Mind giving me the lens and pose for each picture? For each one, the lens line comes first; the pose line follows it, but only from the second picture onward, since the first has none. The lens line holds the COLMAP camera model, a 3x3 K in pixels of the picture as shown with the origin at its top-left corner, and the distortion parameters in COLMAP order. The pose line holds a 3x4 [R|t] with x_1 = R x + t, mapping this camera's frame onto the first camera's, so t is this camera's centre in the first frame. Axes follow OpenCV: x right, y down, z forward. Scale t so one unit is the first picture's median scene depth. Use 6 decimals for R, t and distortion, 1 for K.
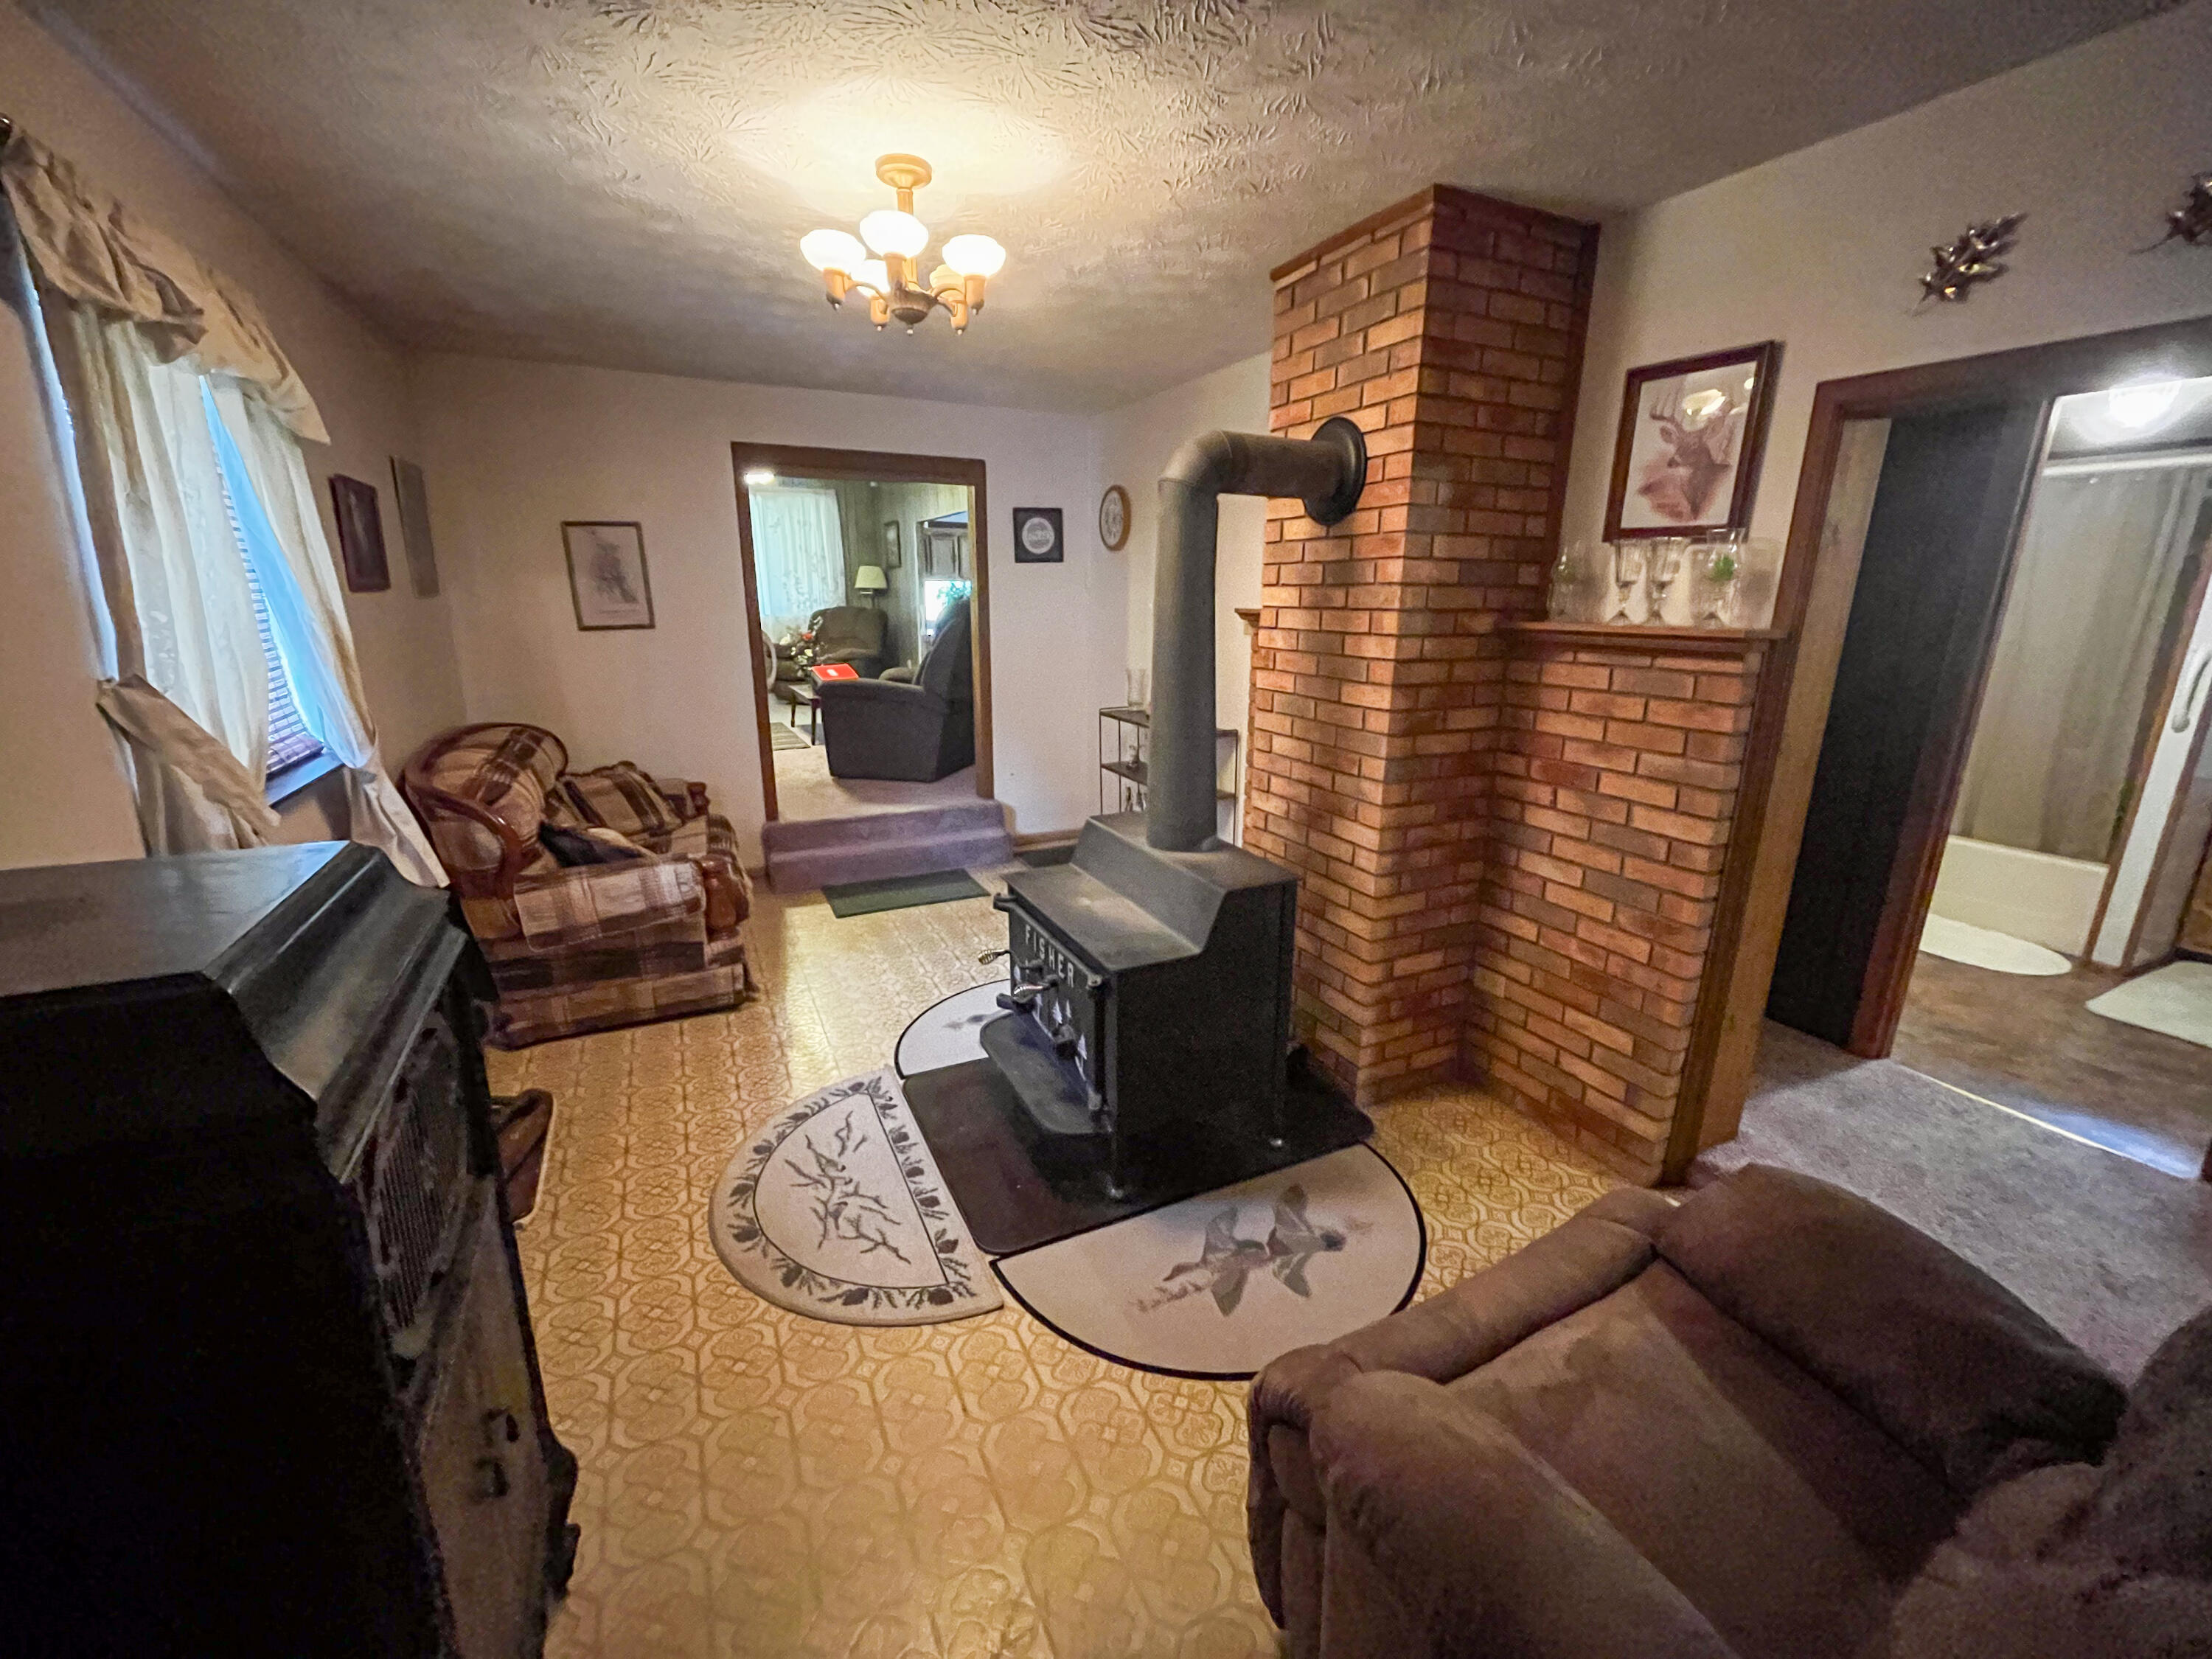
lens RADIAL K [[897.2, 0, 1116.4], [0, 897.2, 827.1], [0, 0, 1]] dist [-0.004276, 0.001738]
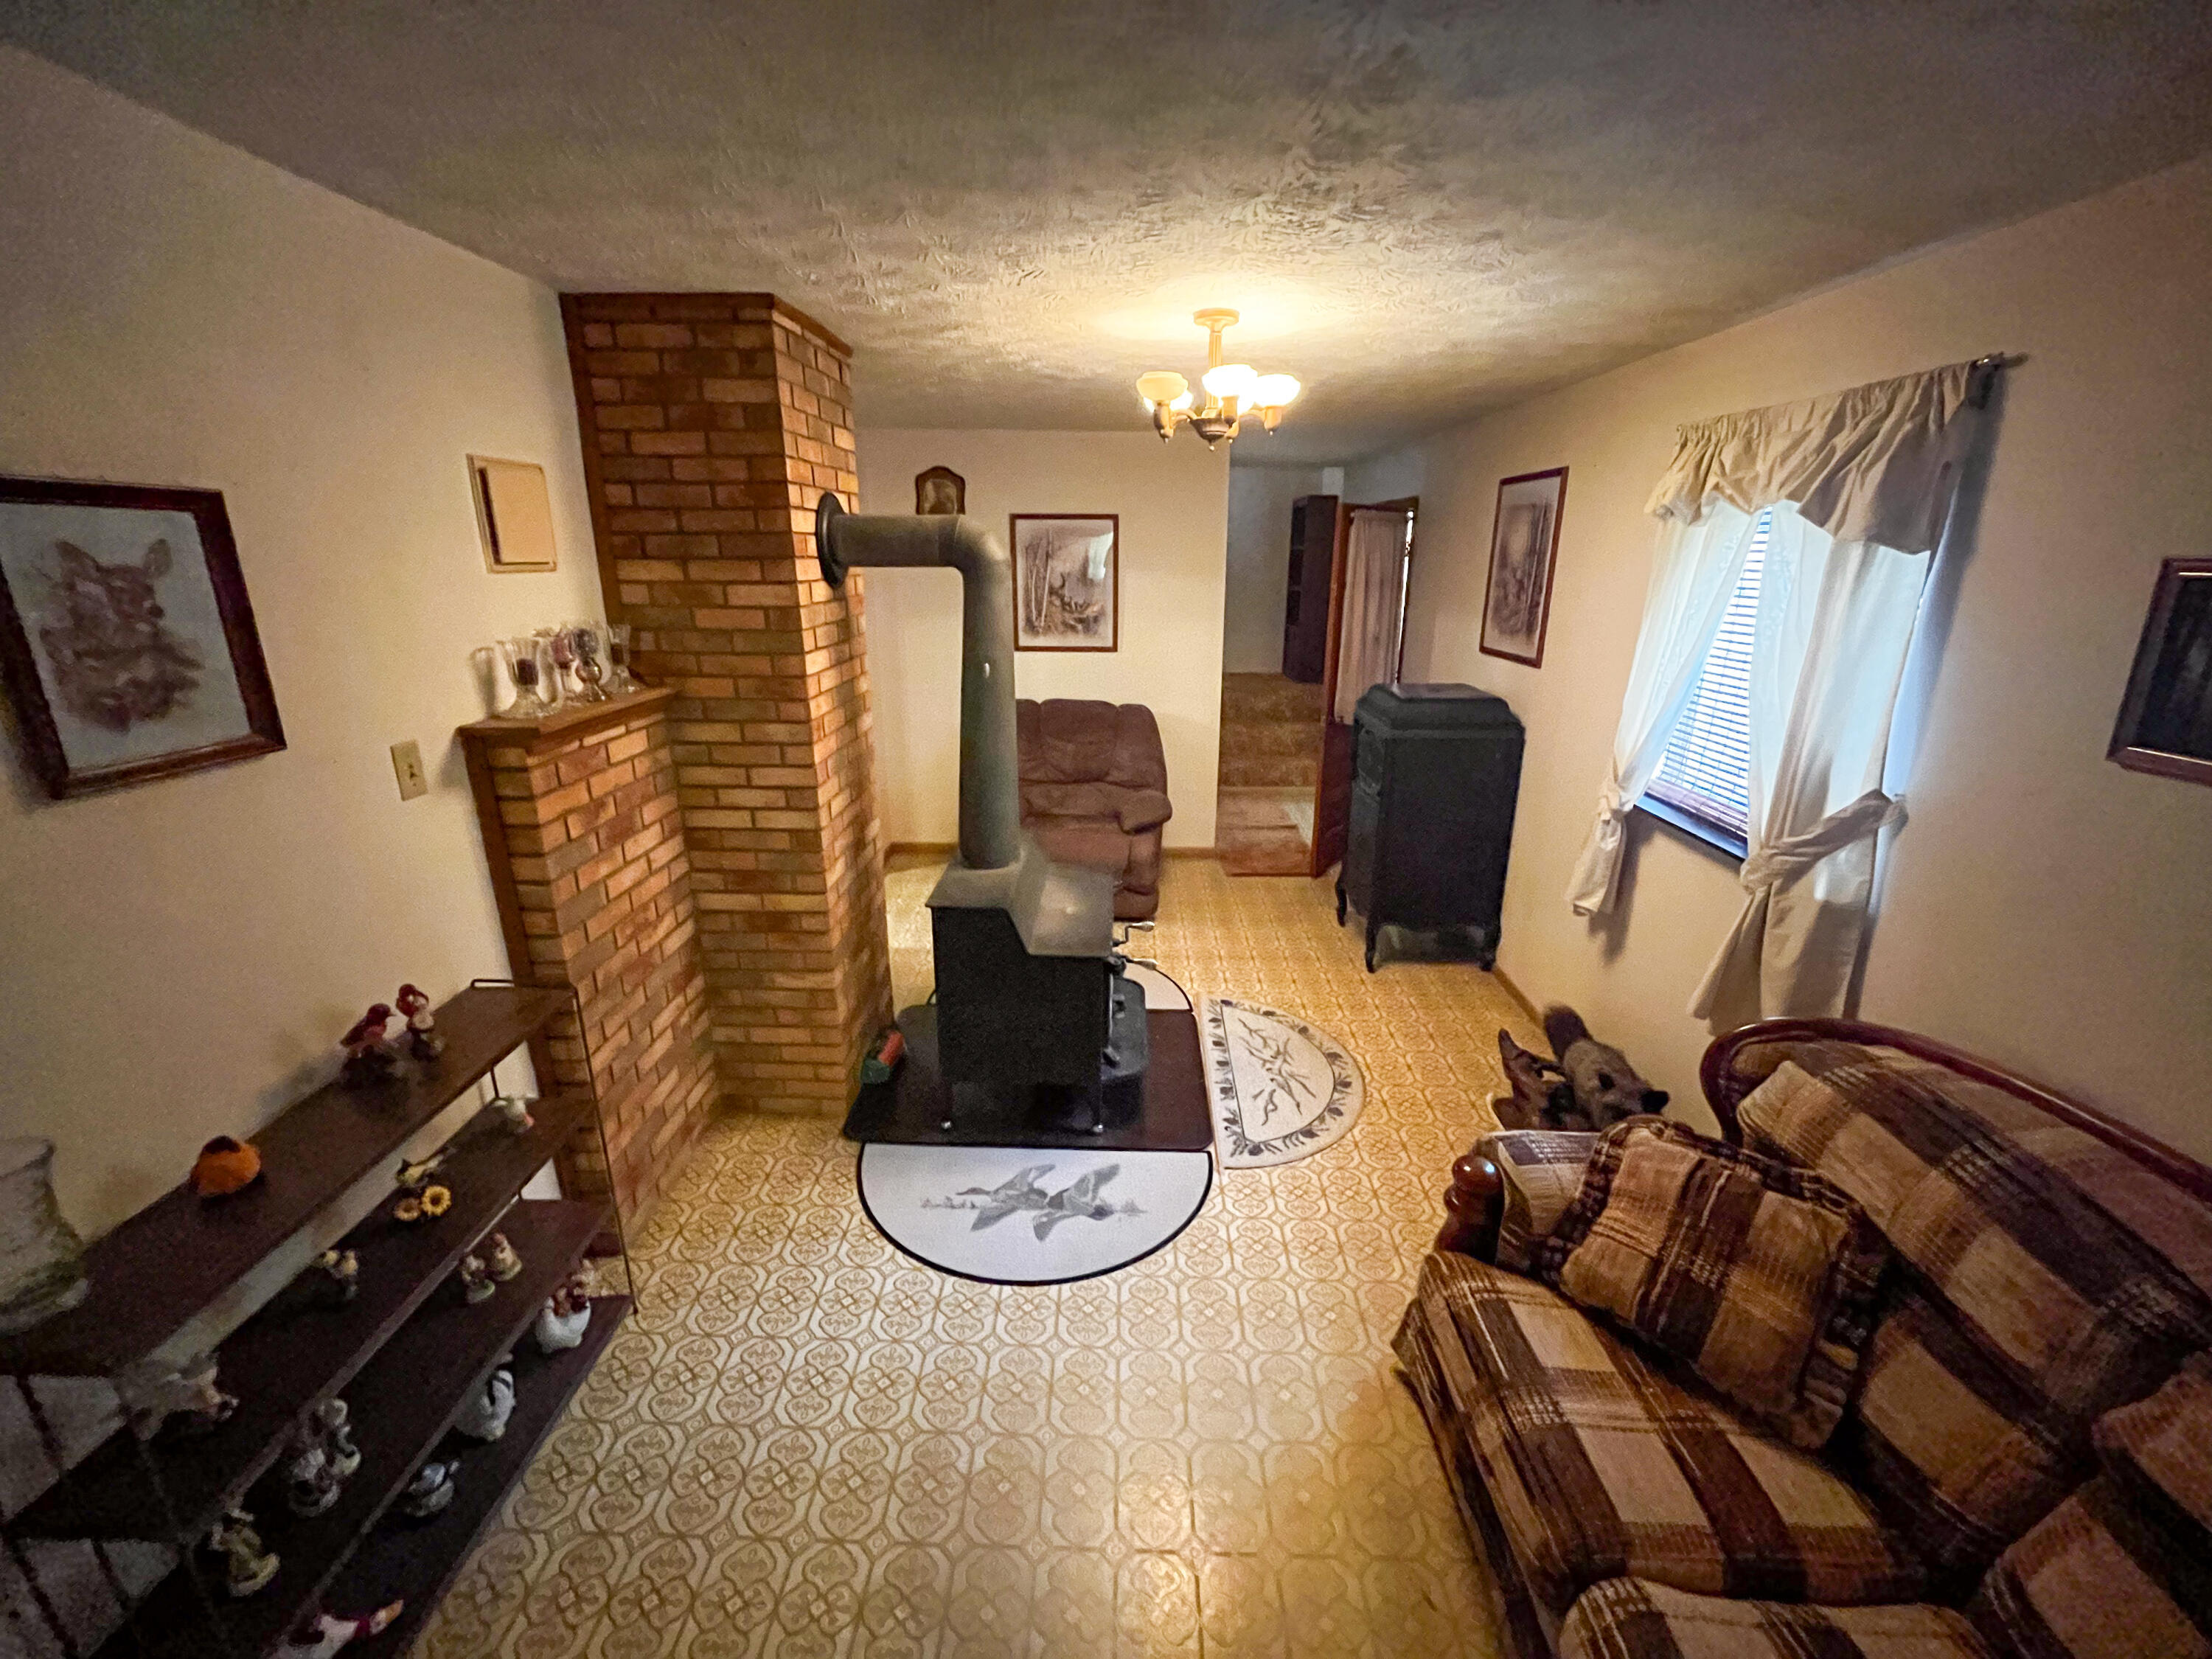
lens RADIAL K [[897.2, 0, 1110.3], [0, 897.2, 822.9], [0, 0, 1]] dist [-0.004276, 0.001738]
pose [[-0.884615, -0.148932, 0.441900, -0.614965], [0.106379, 0.858191, 0.502187, -0.633575], [-0.454027, 0.491251, -0.743325, 1.884829]]
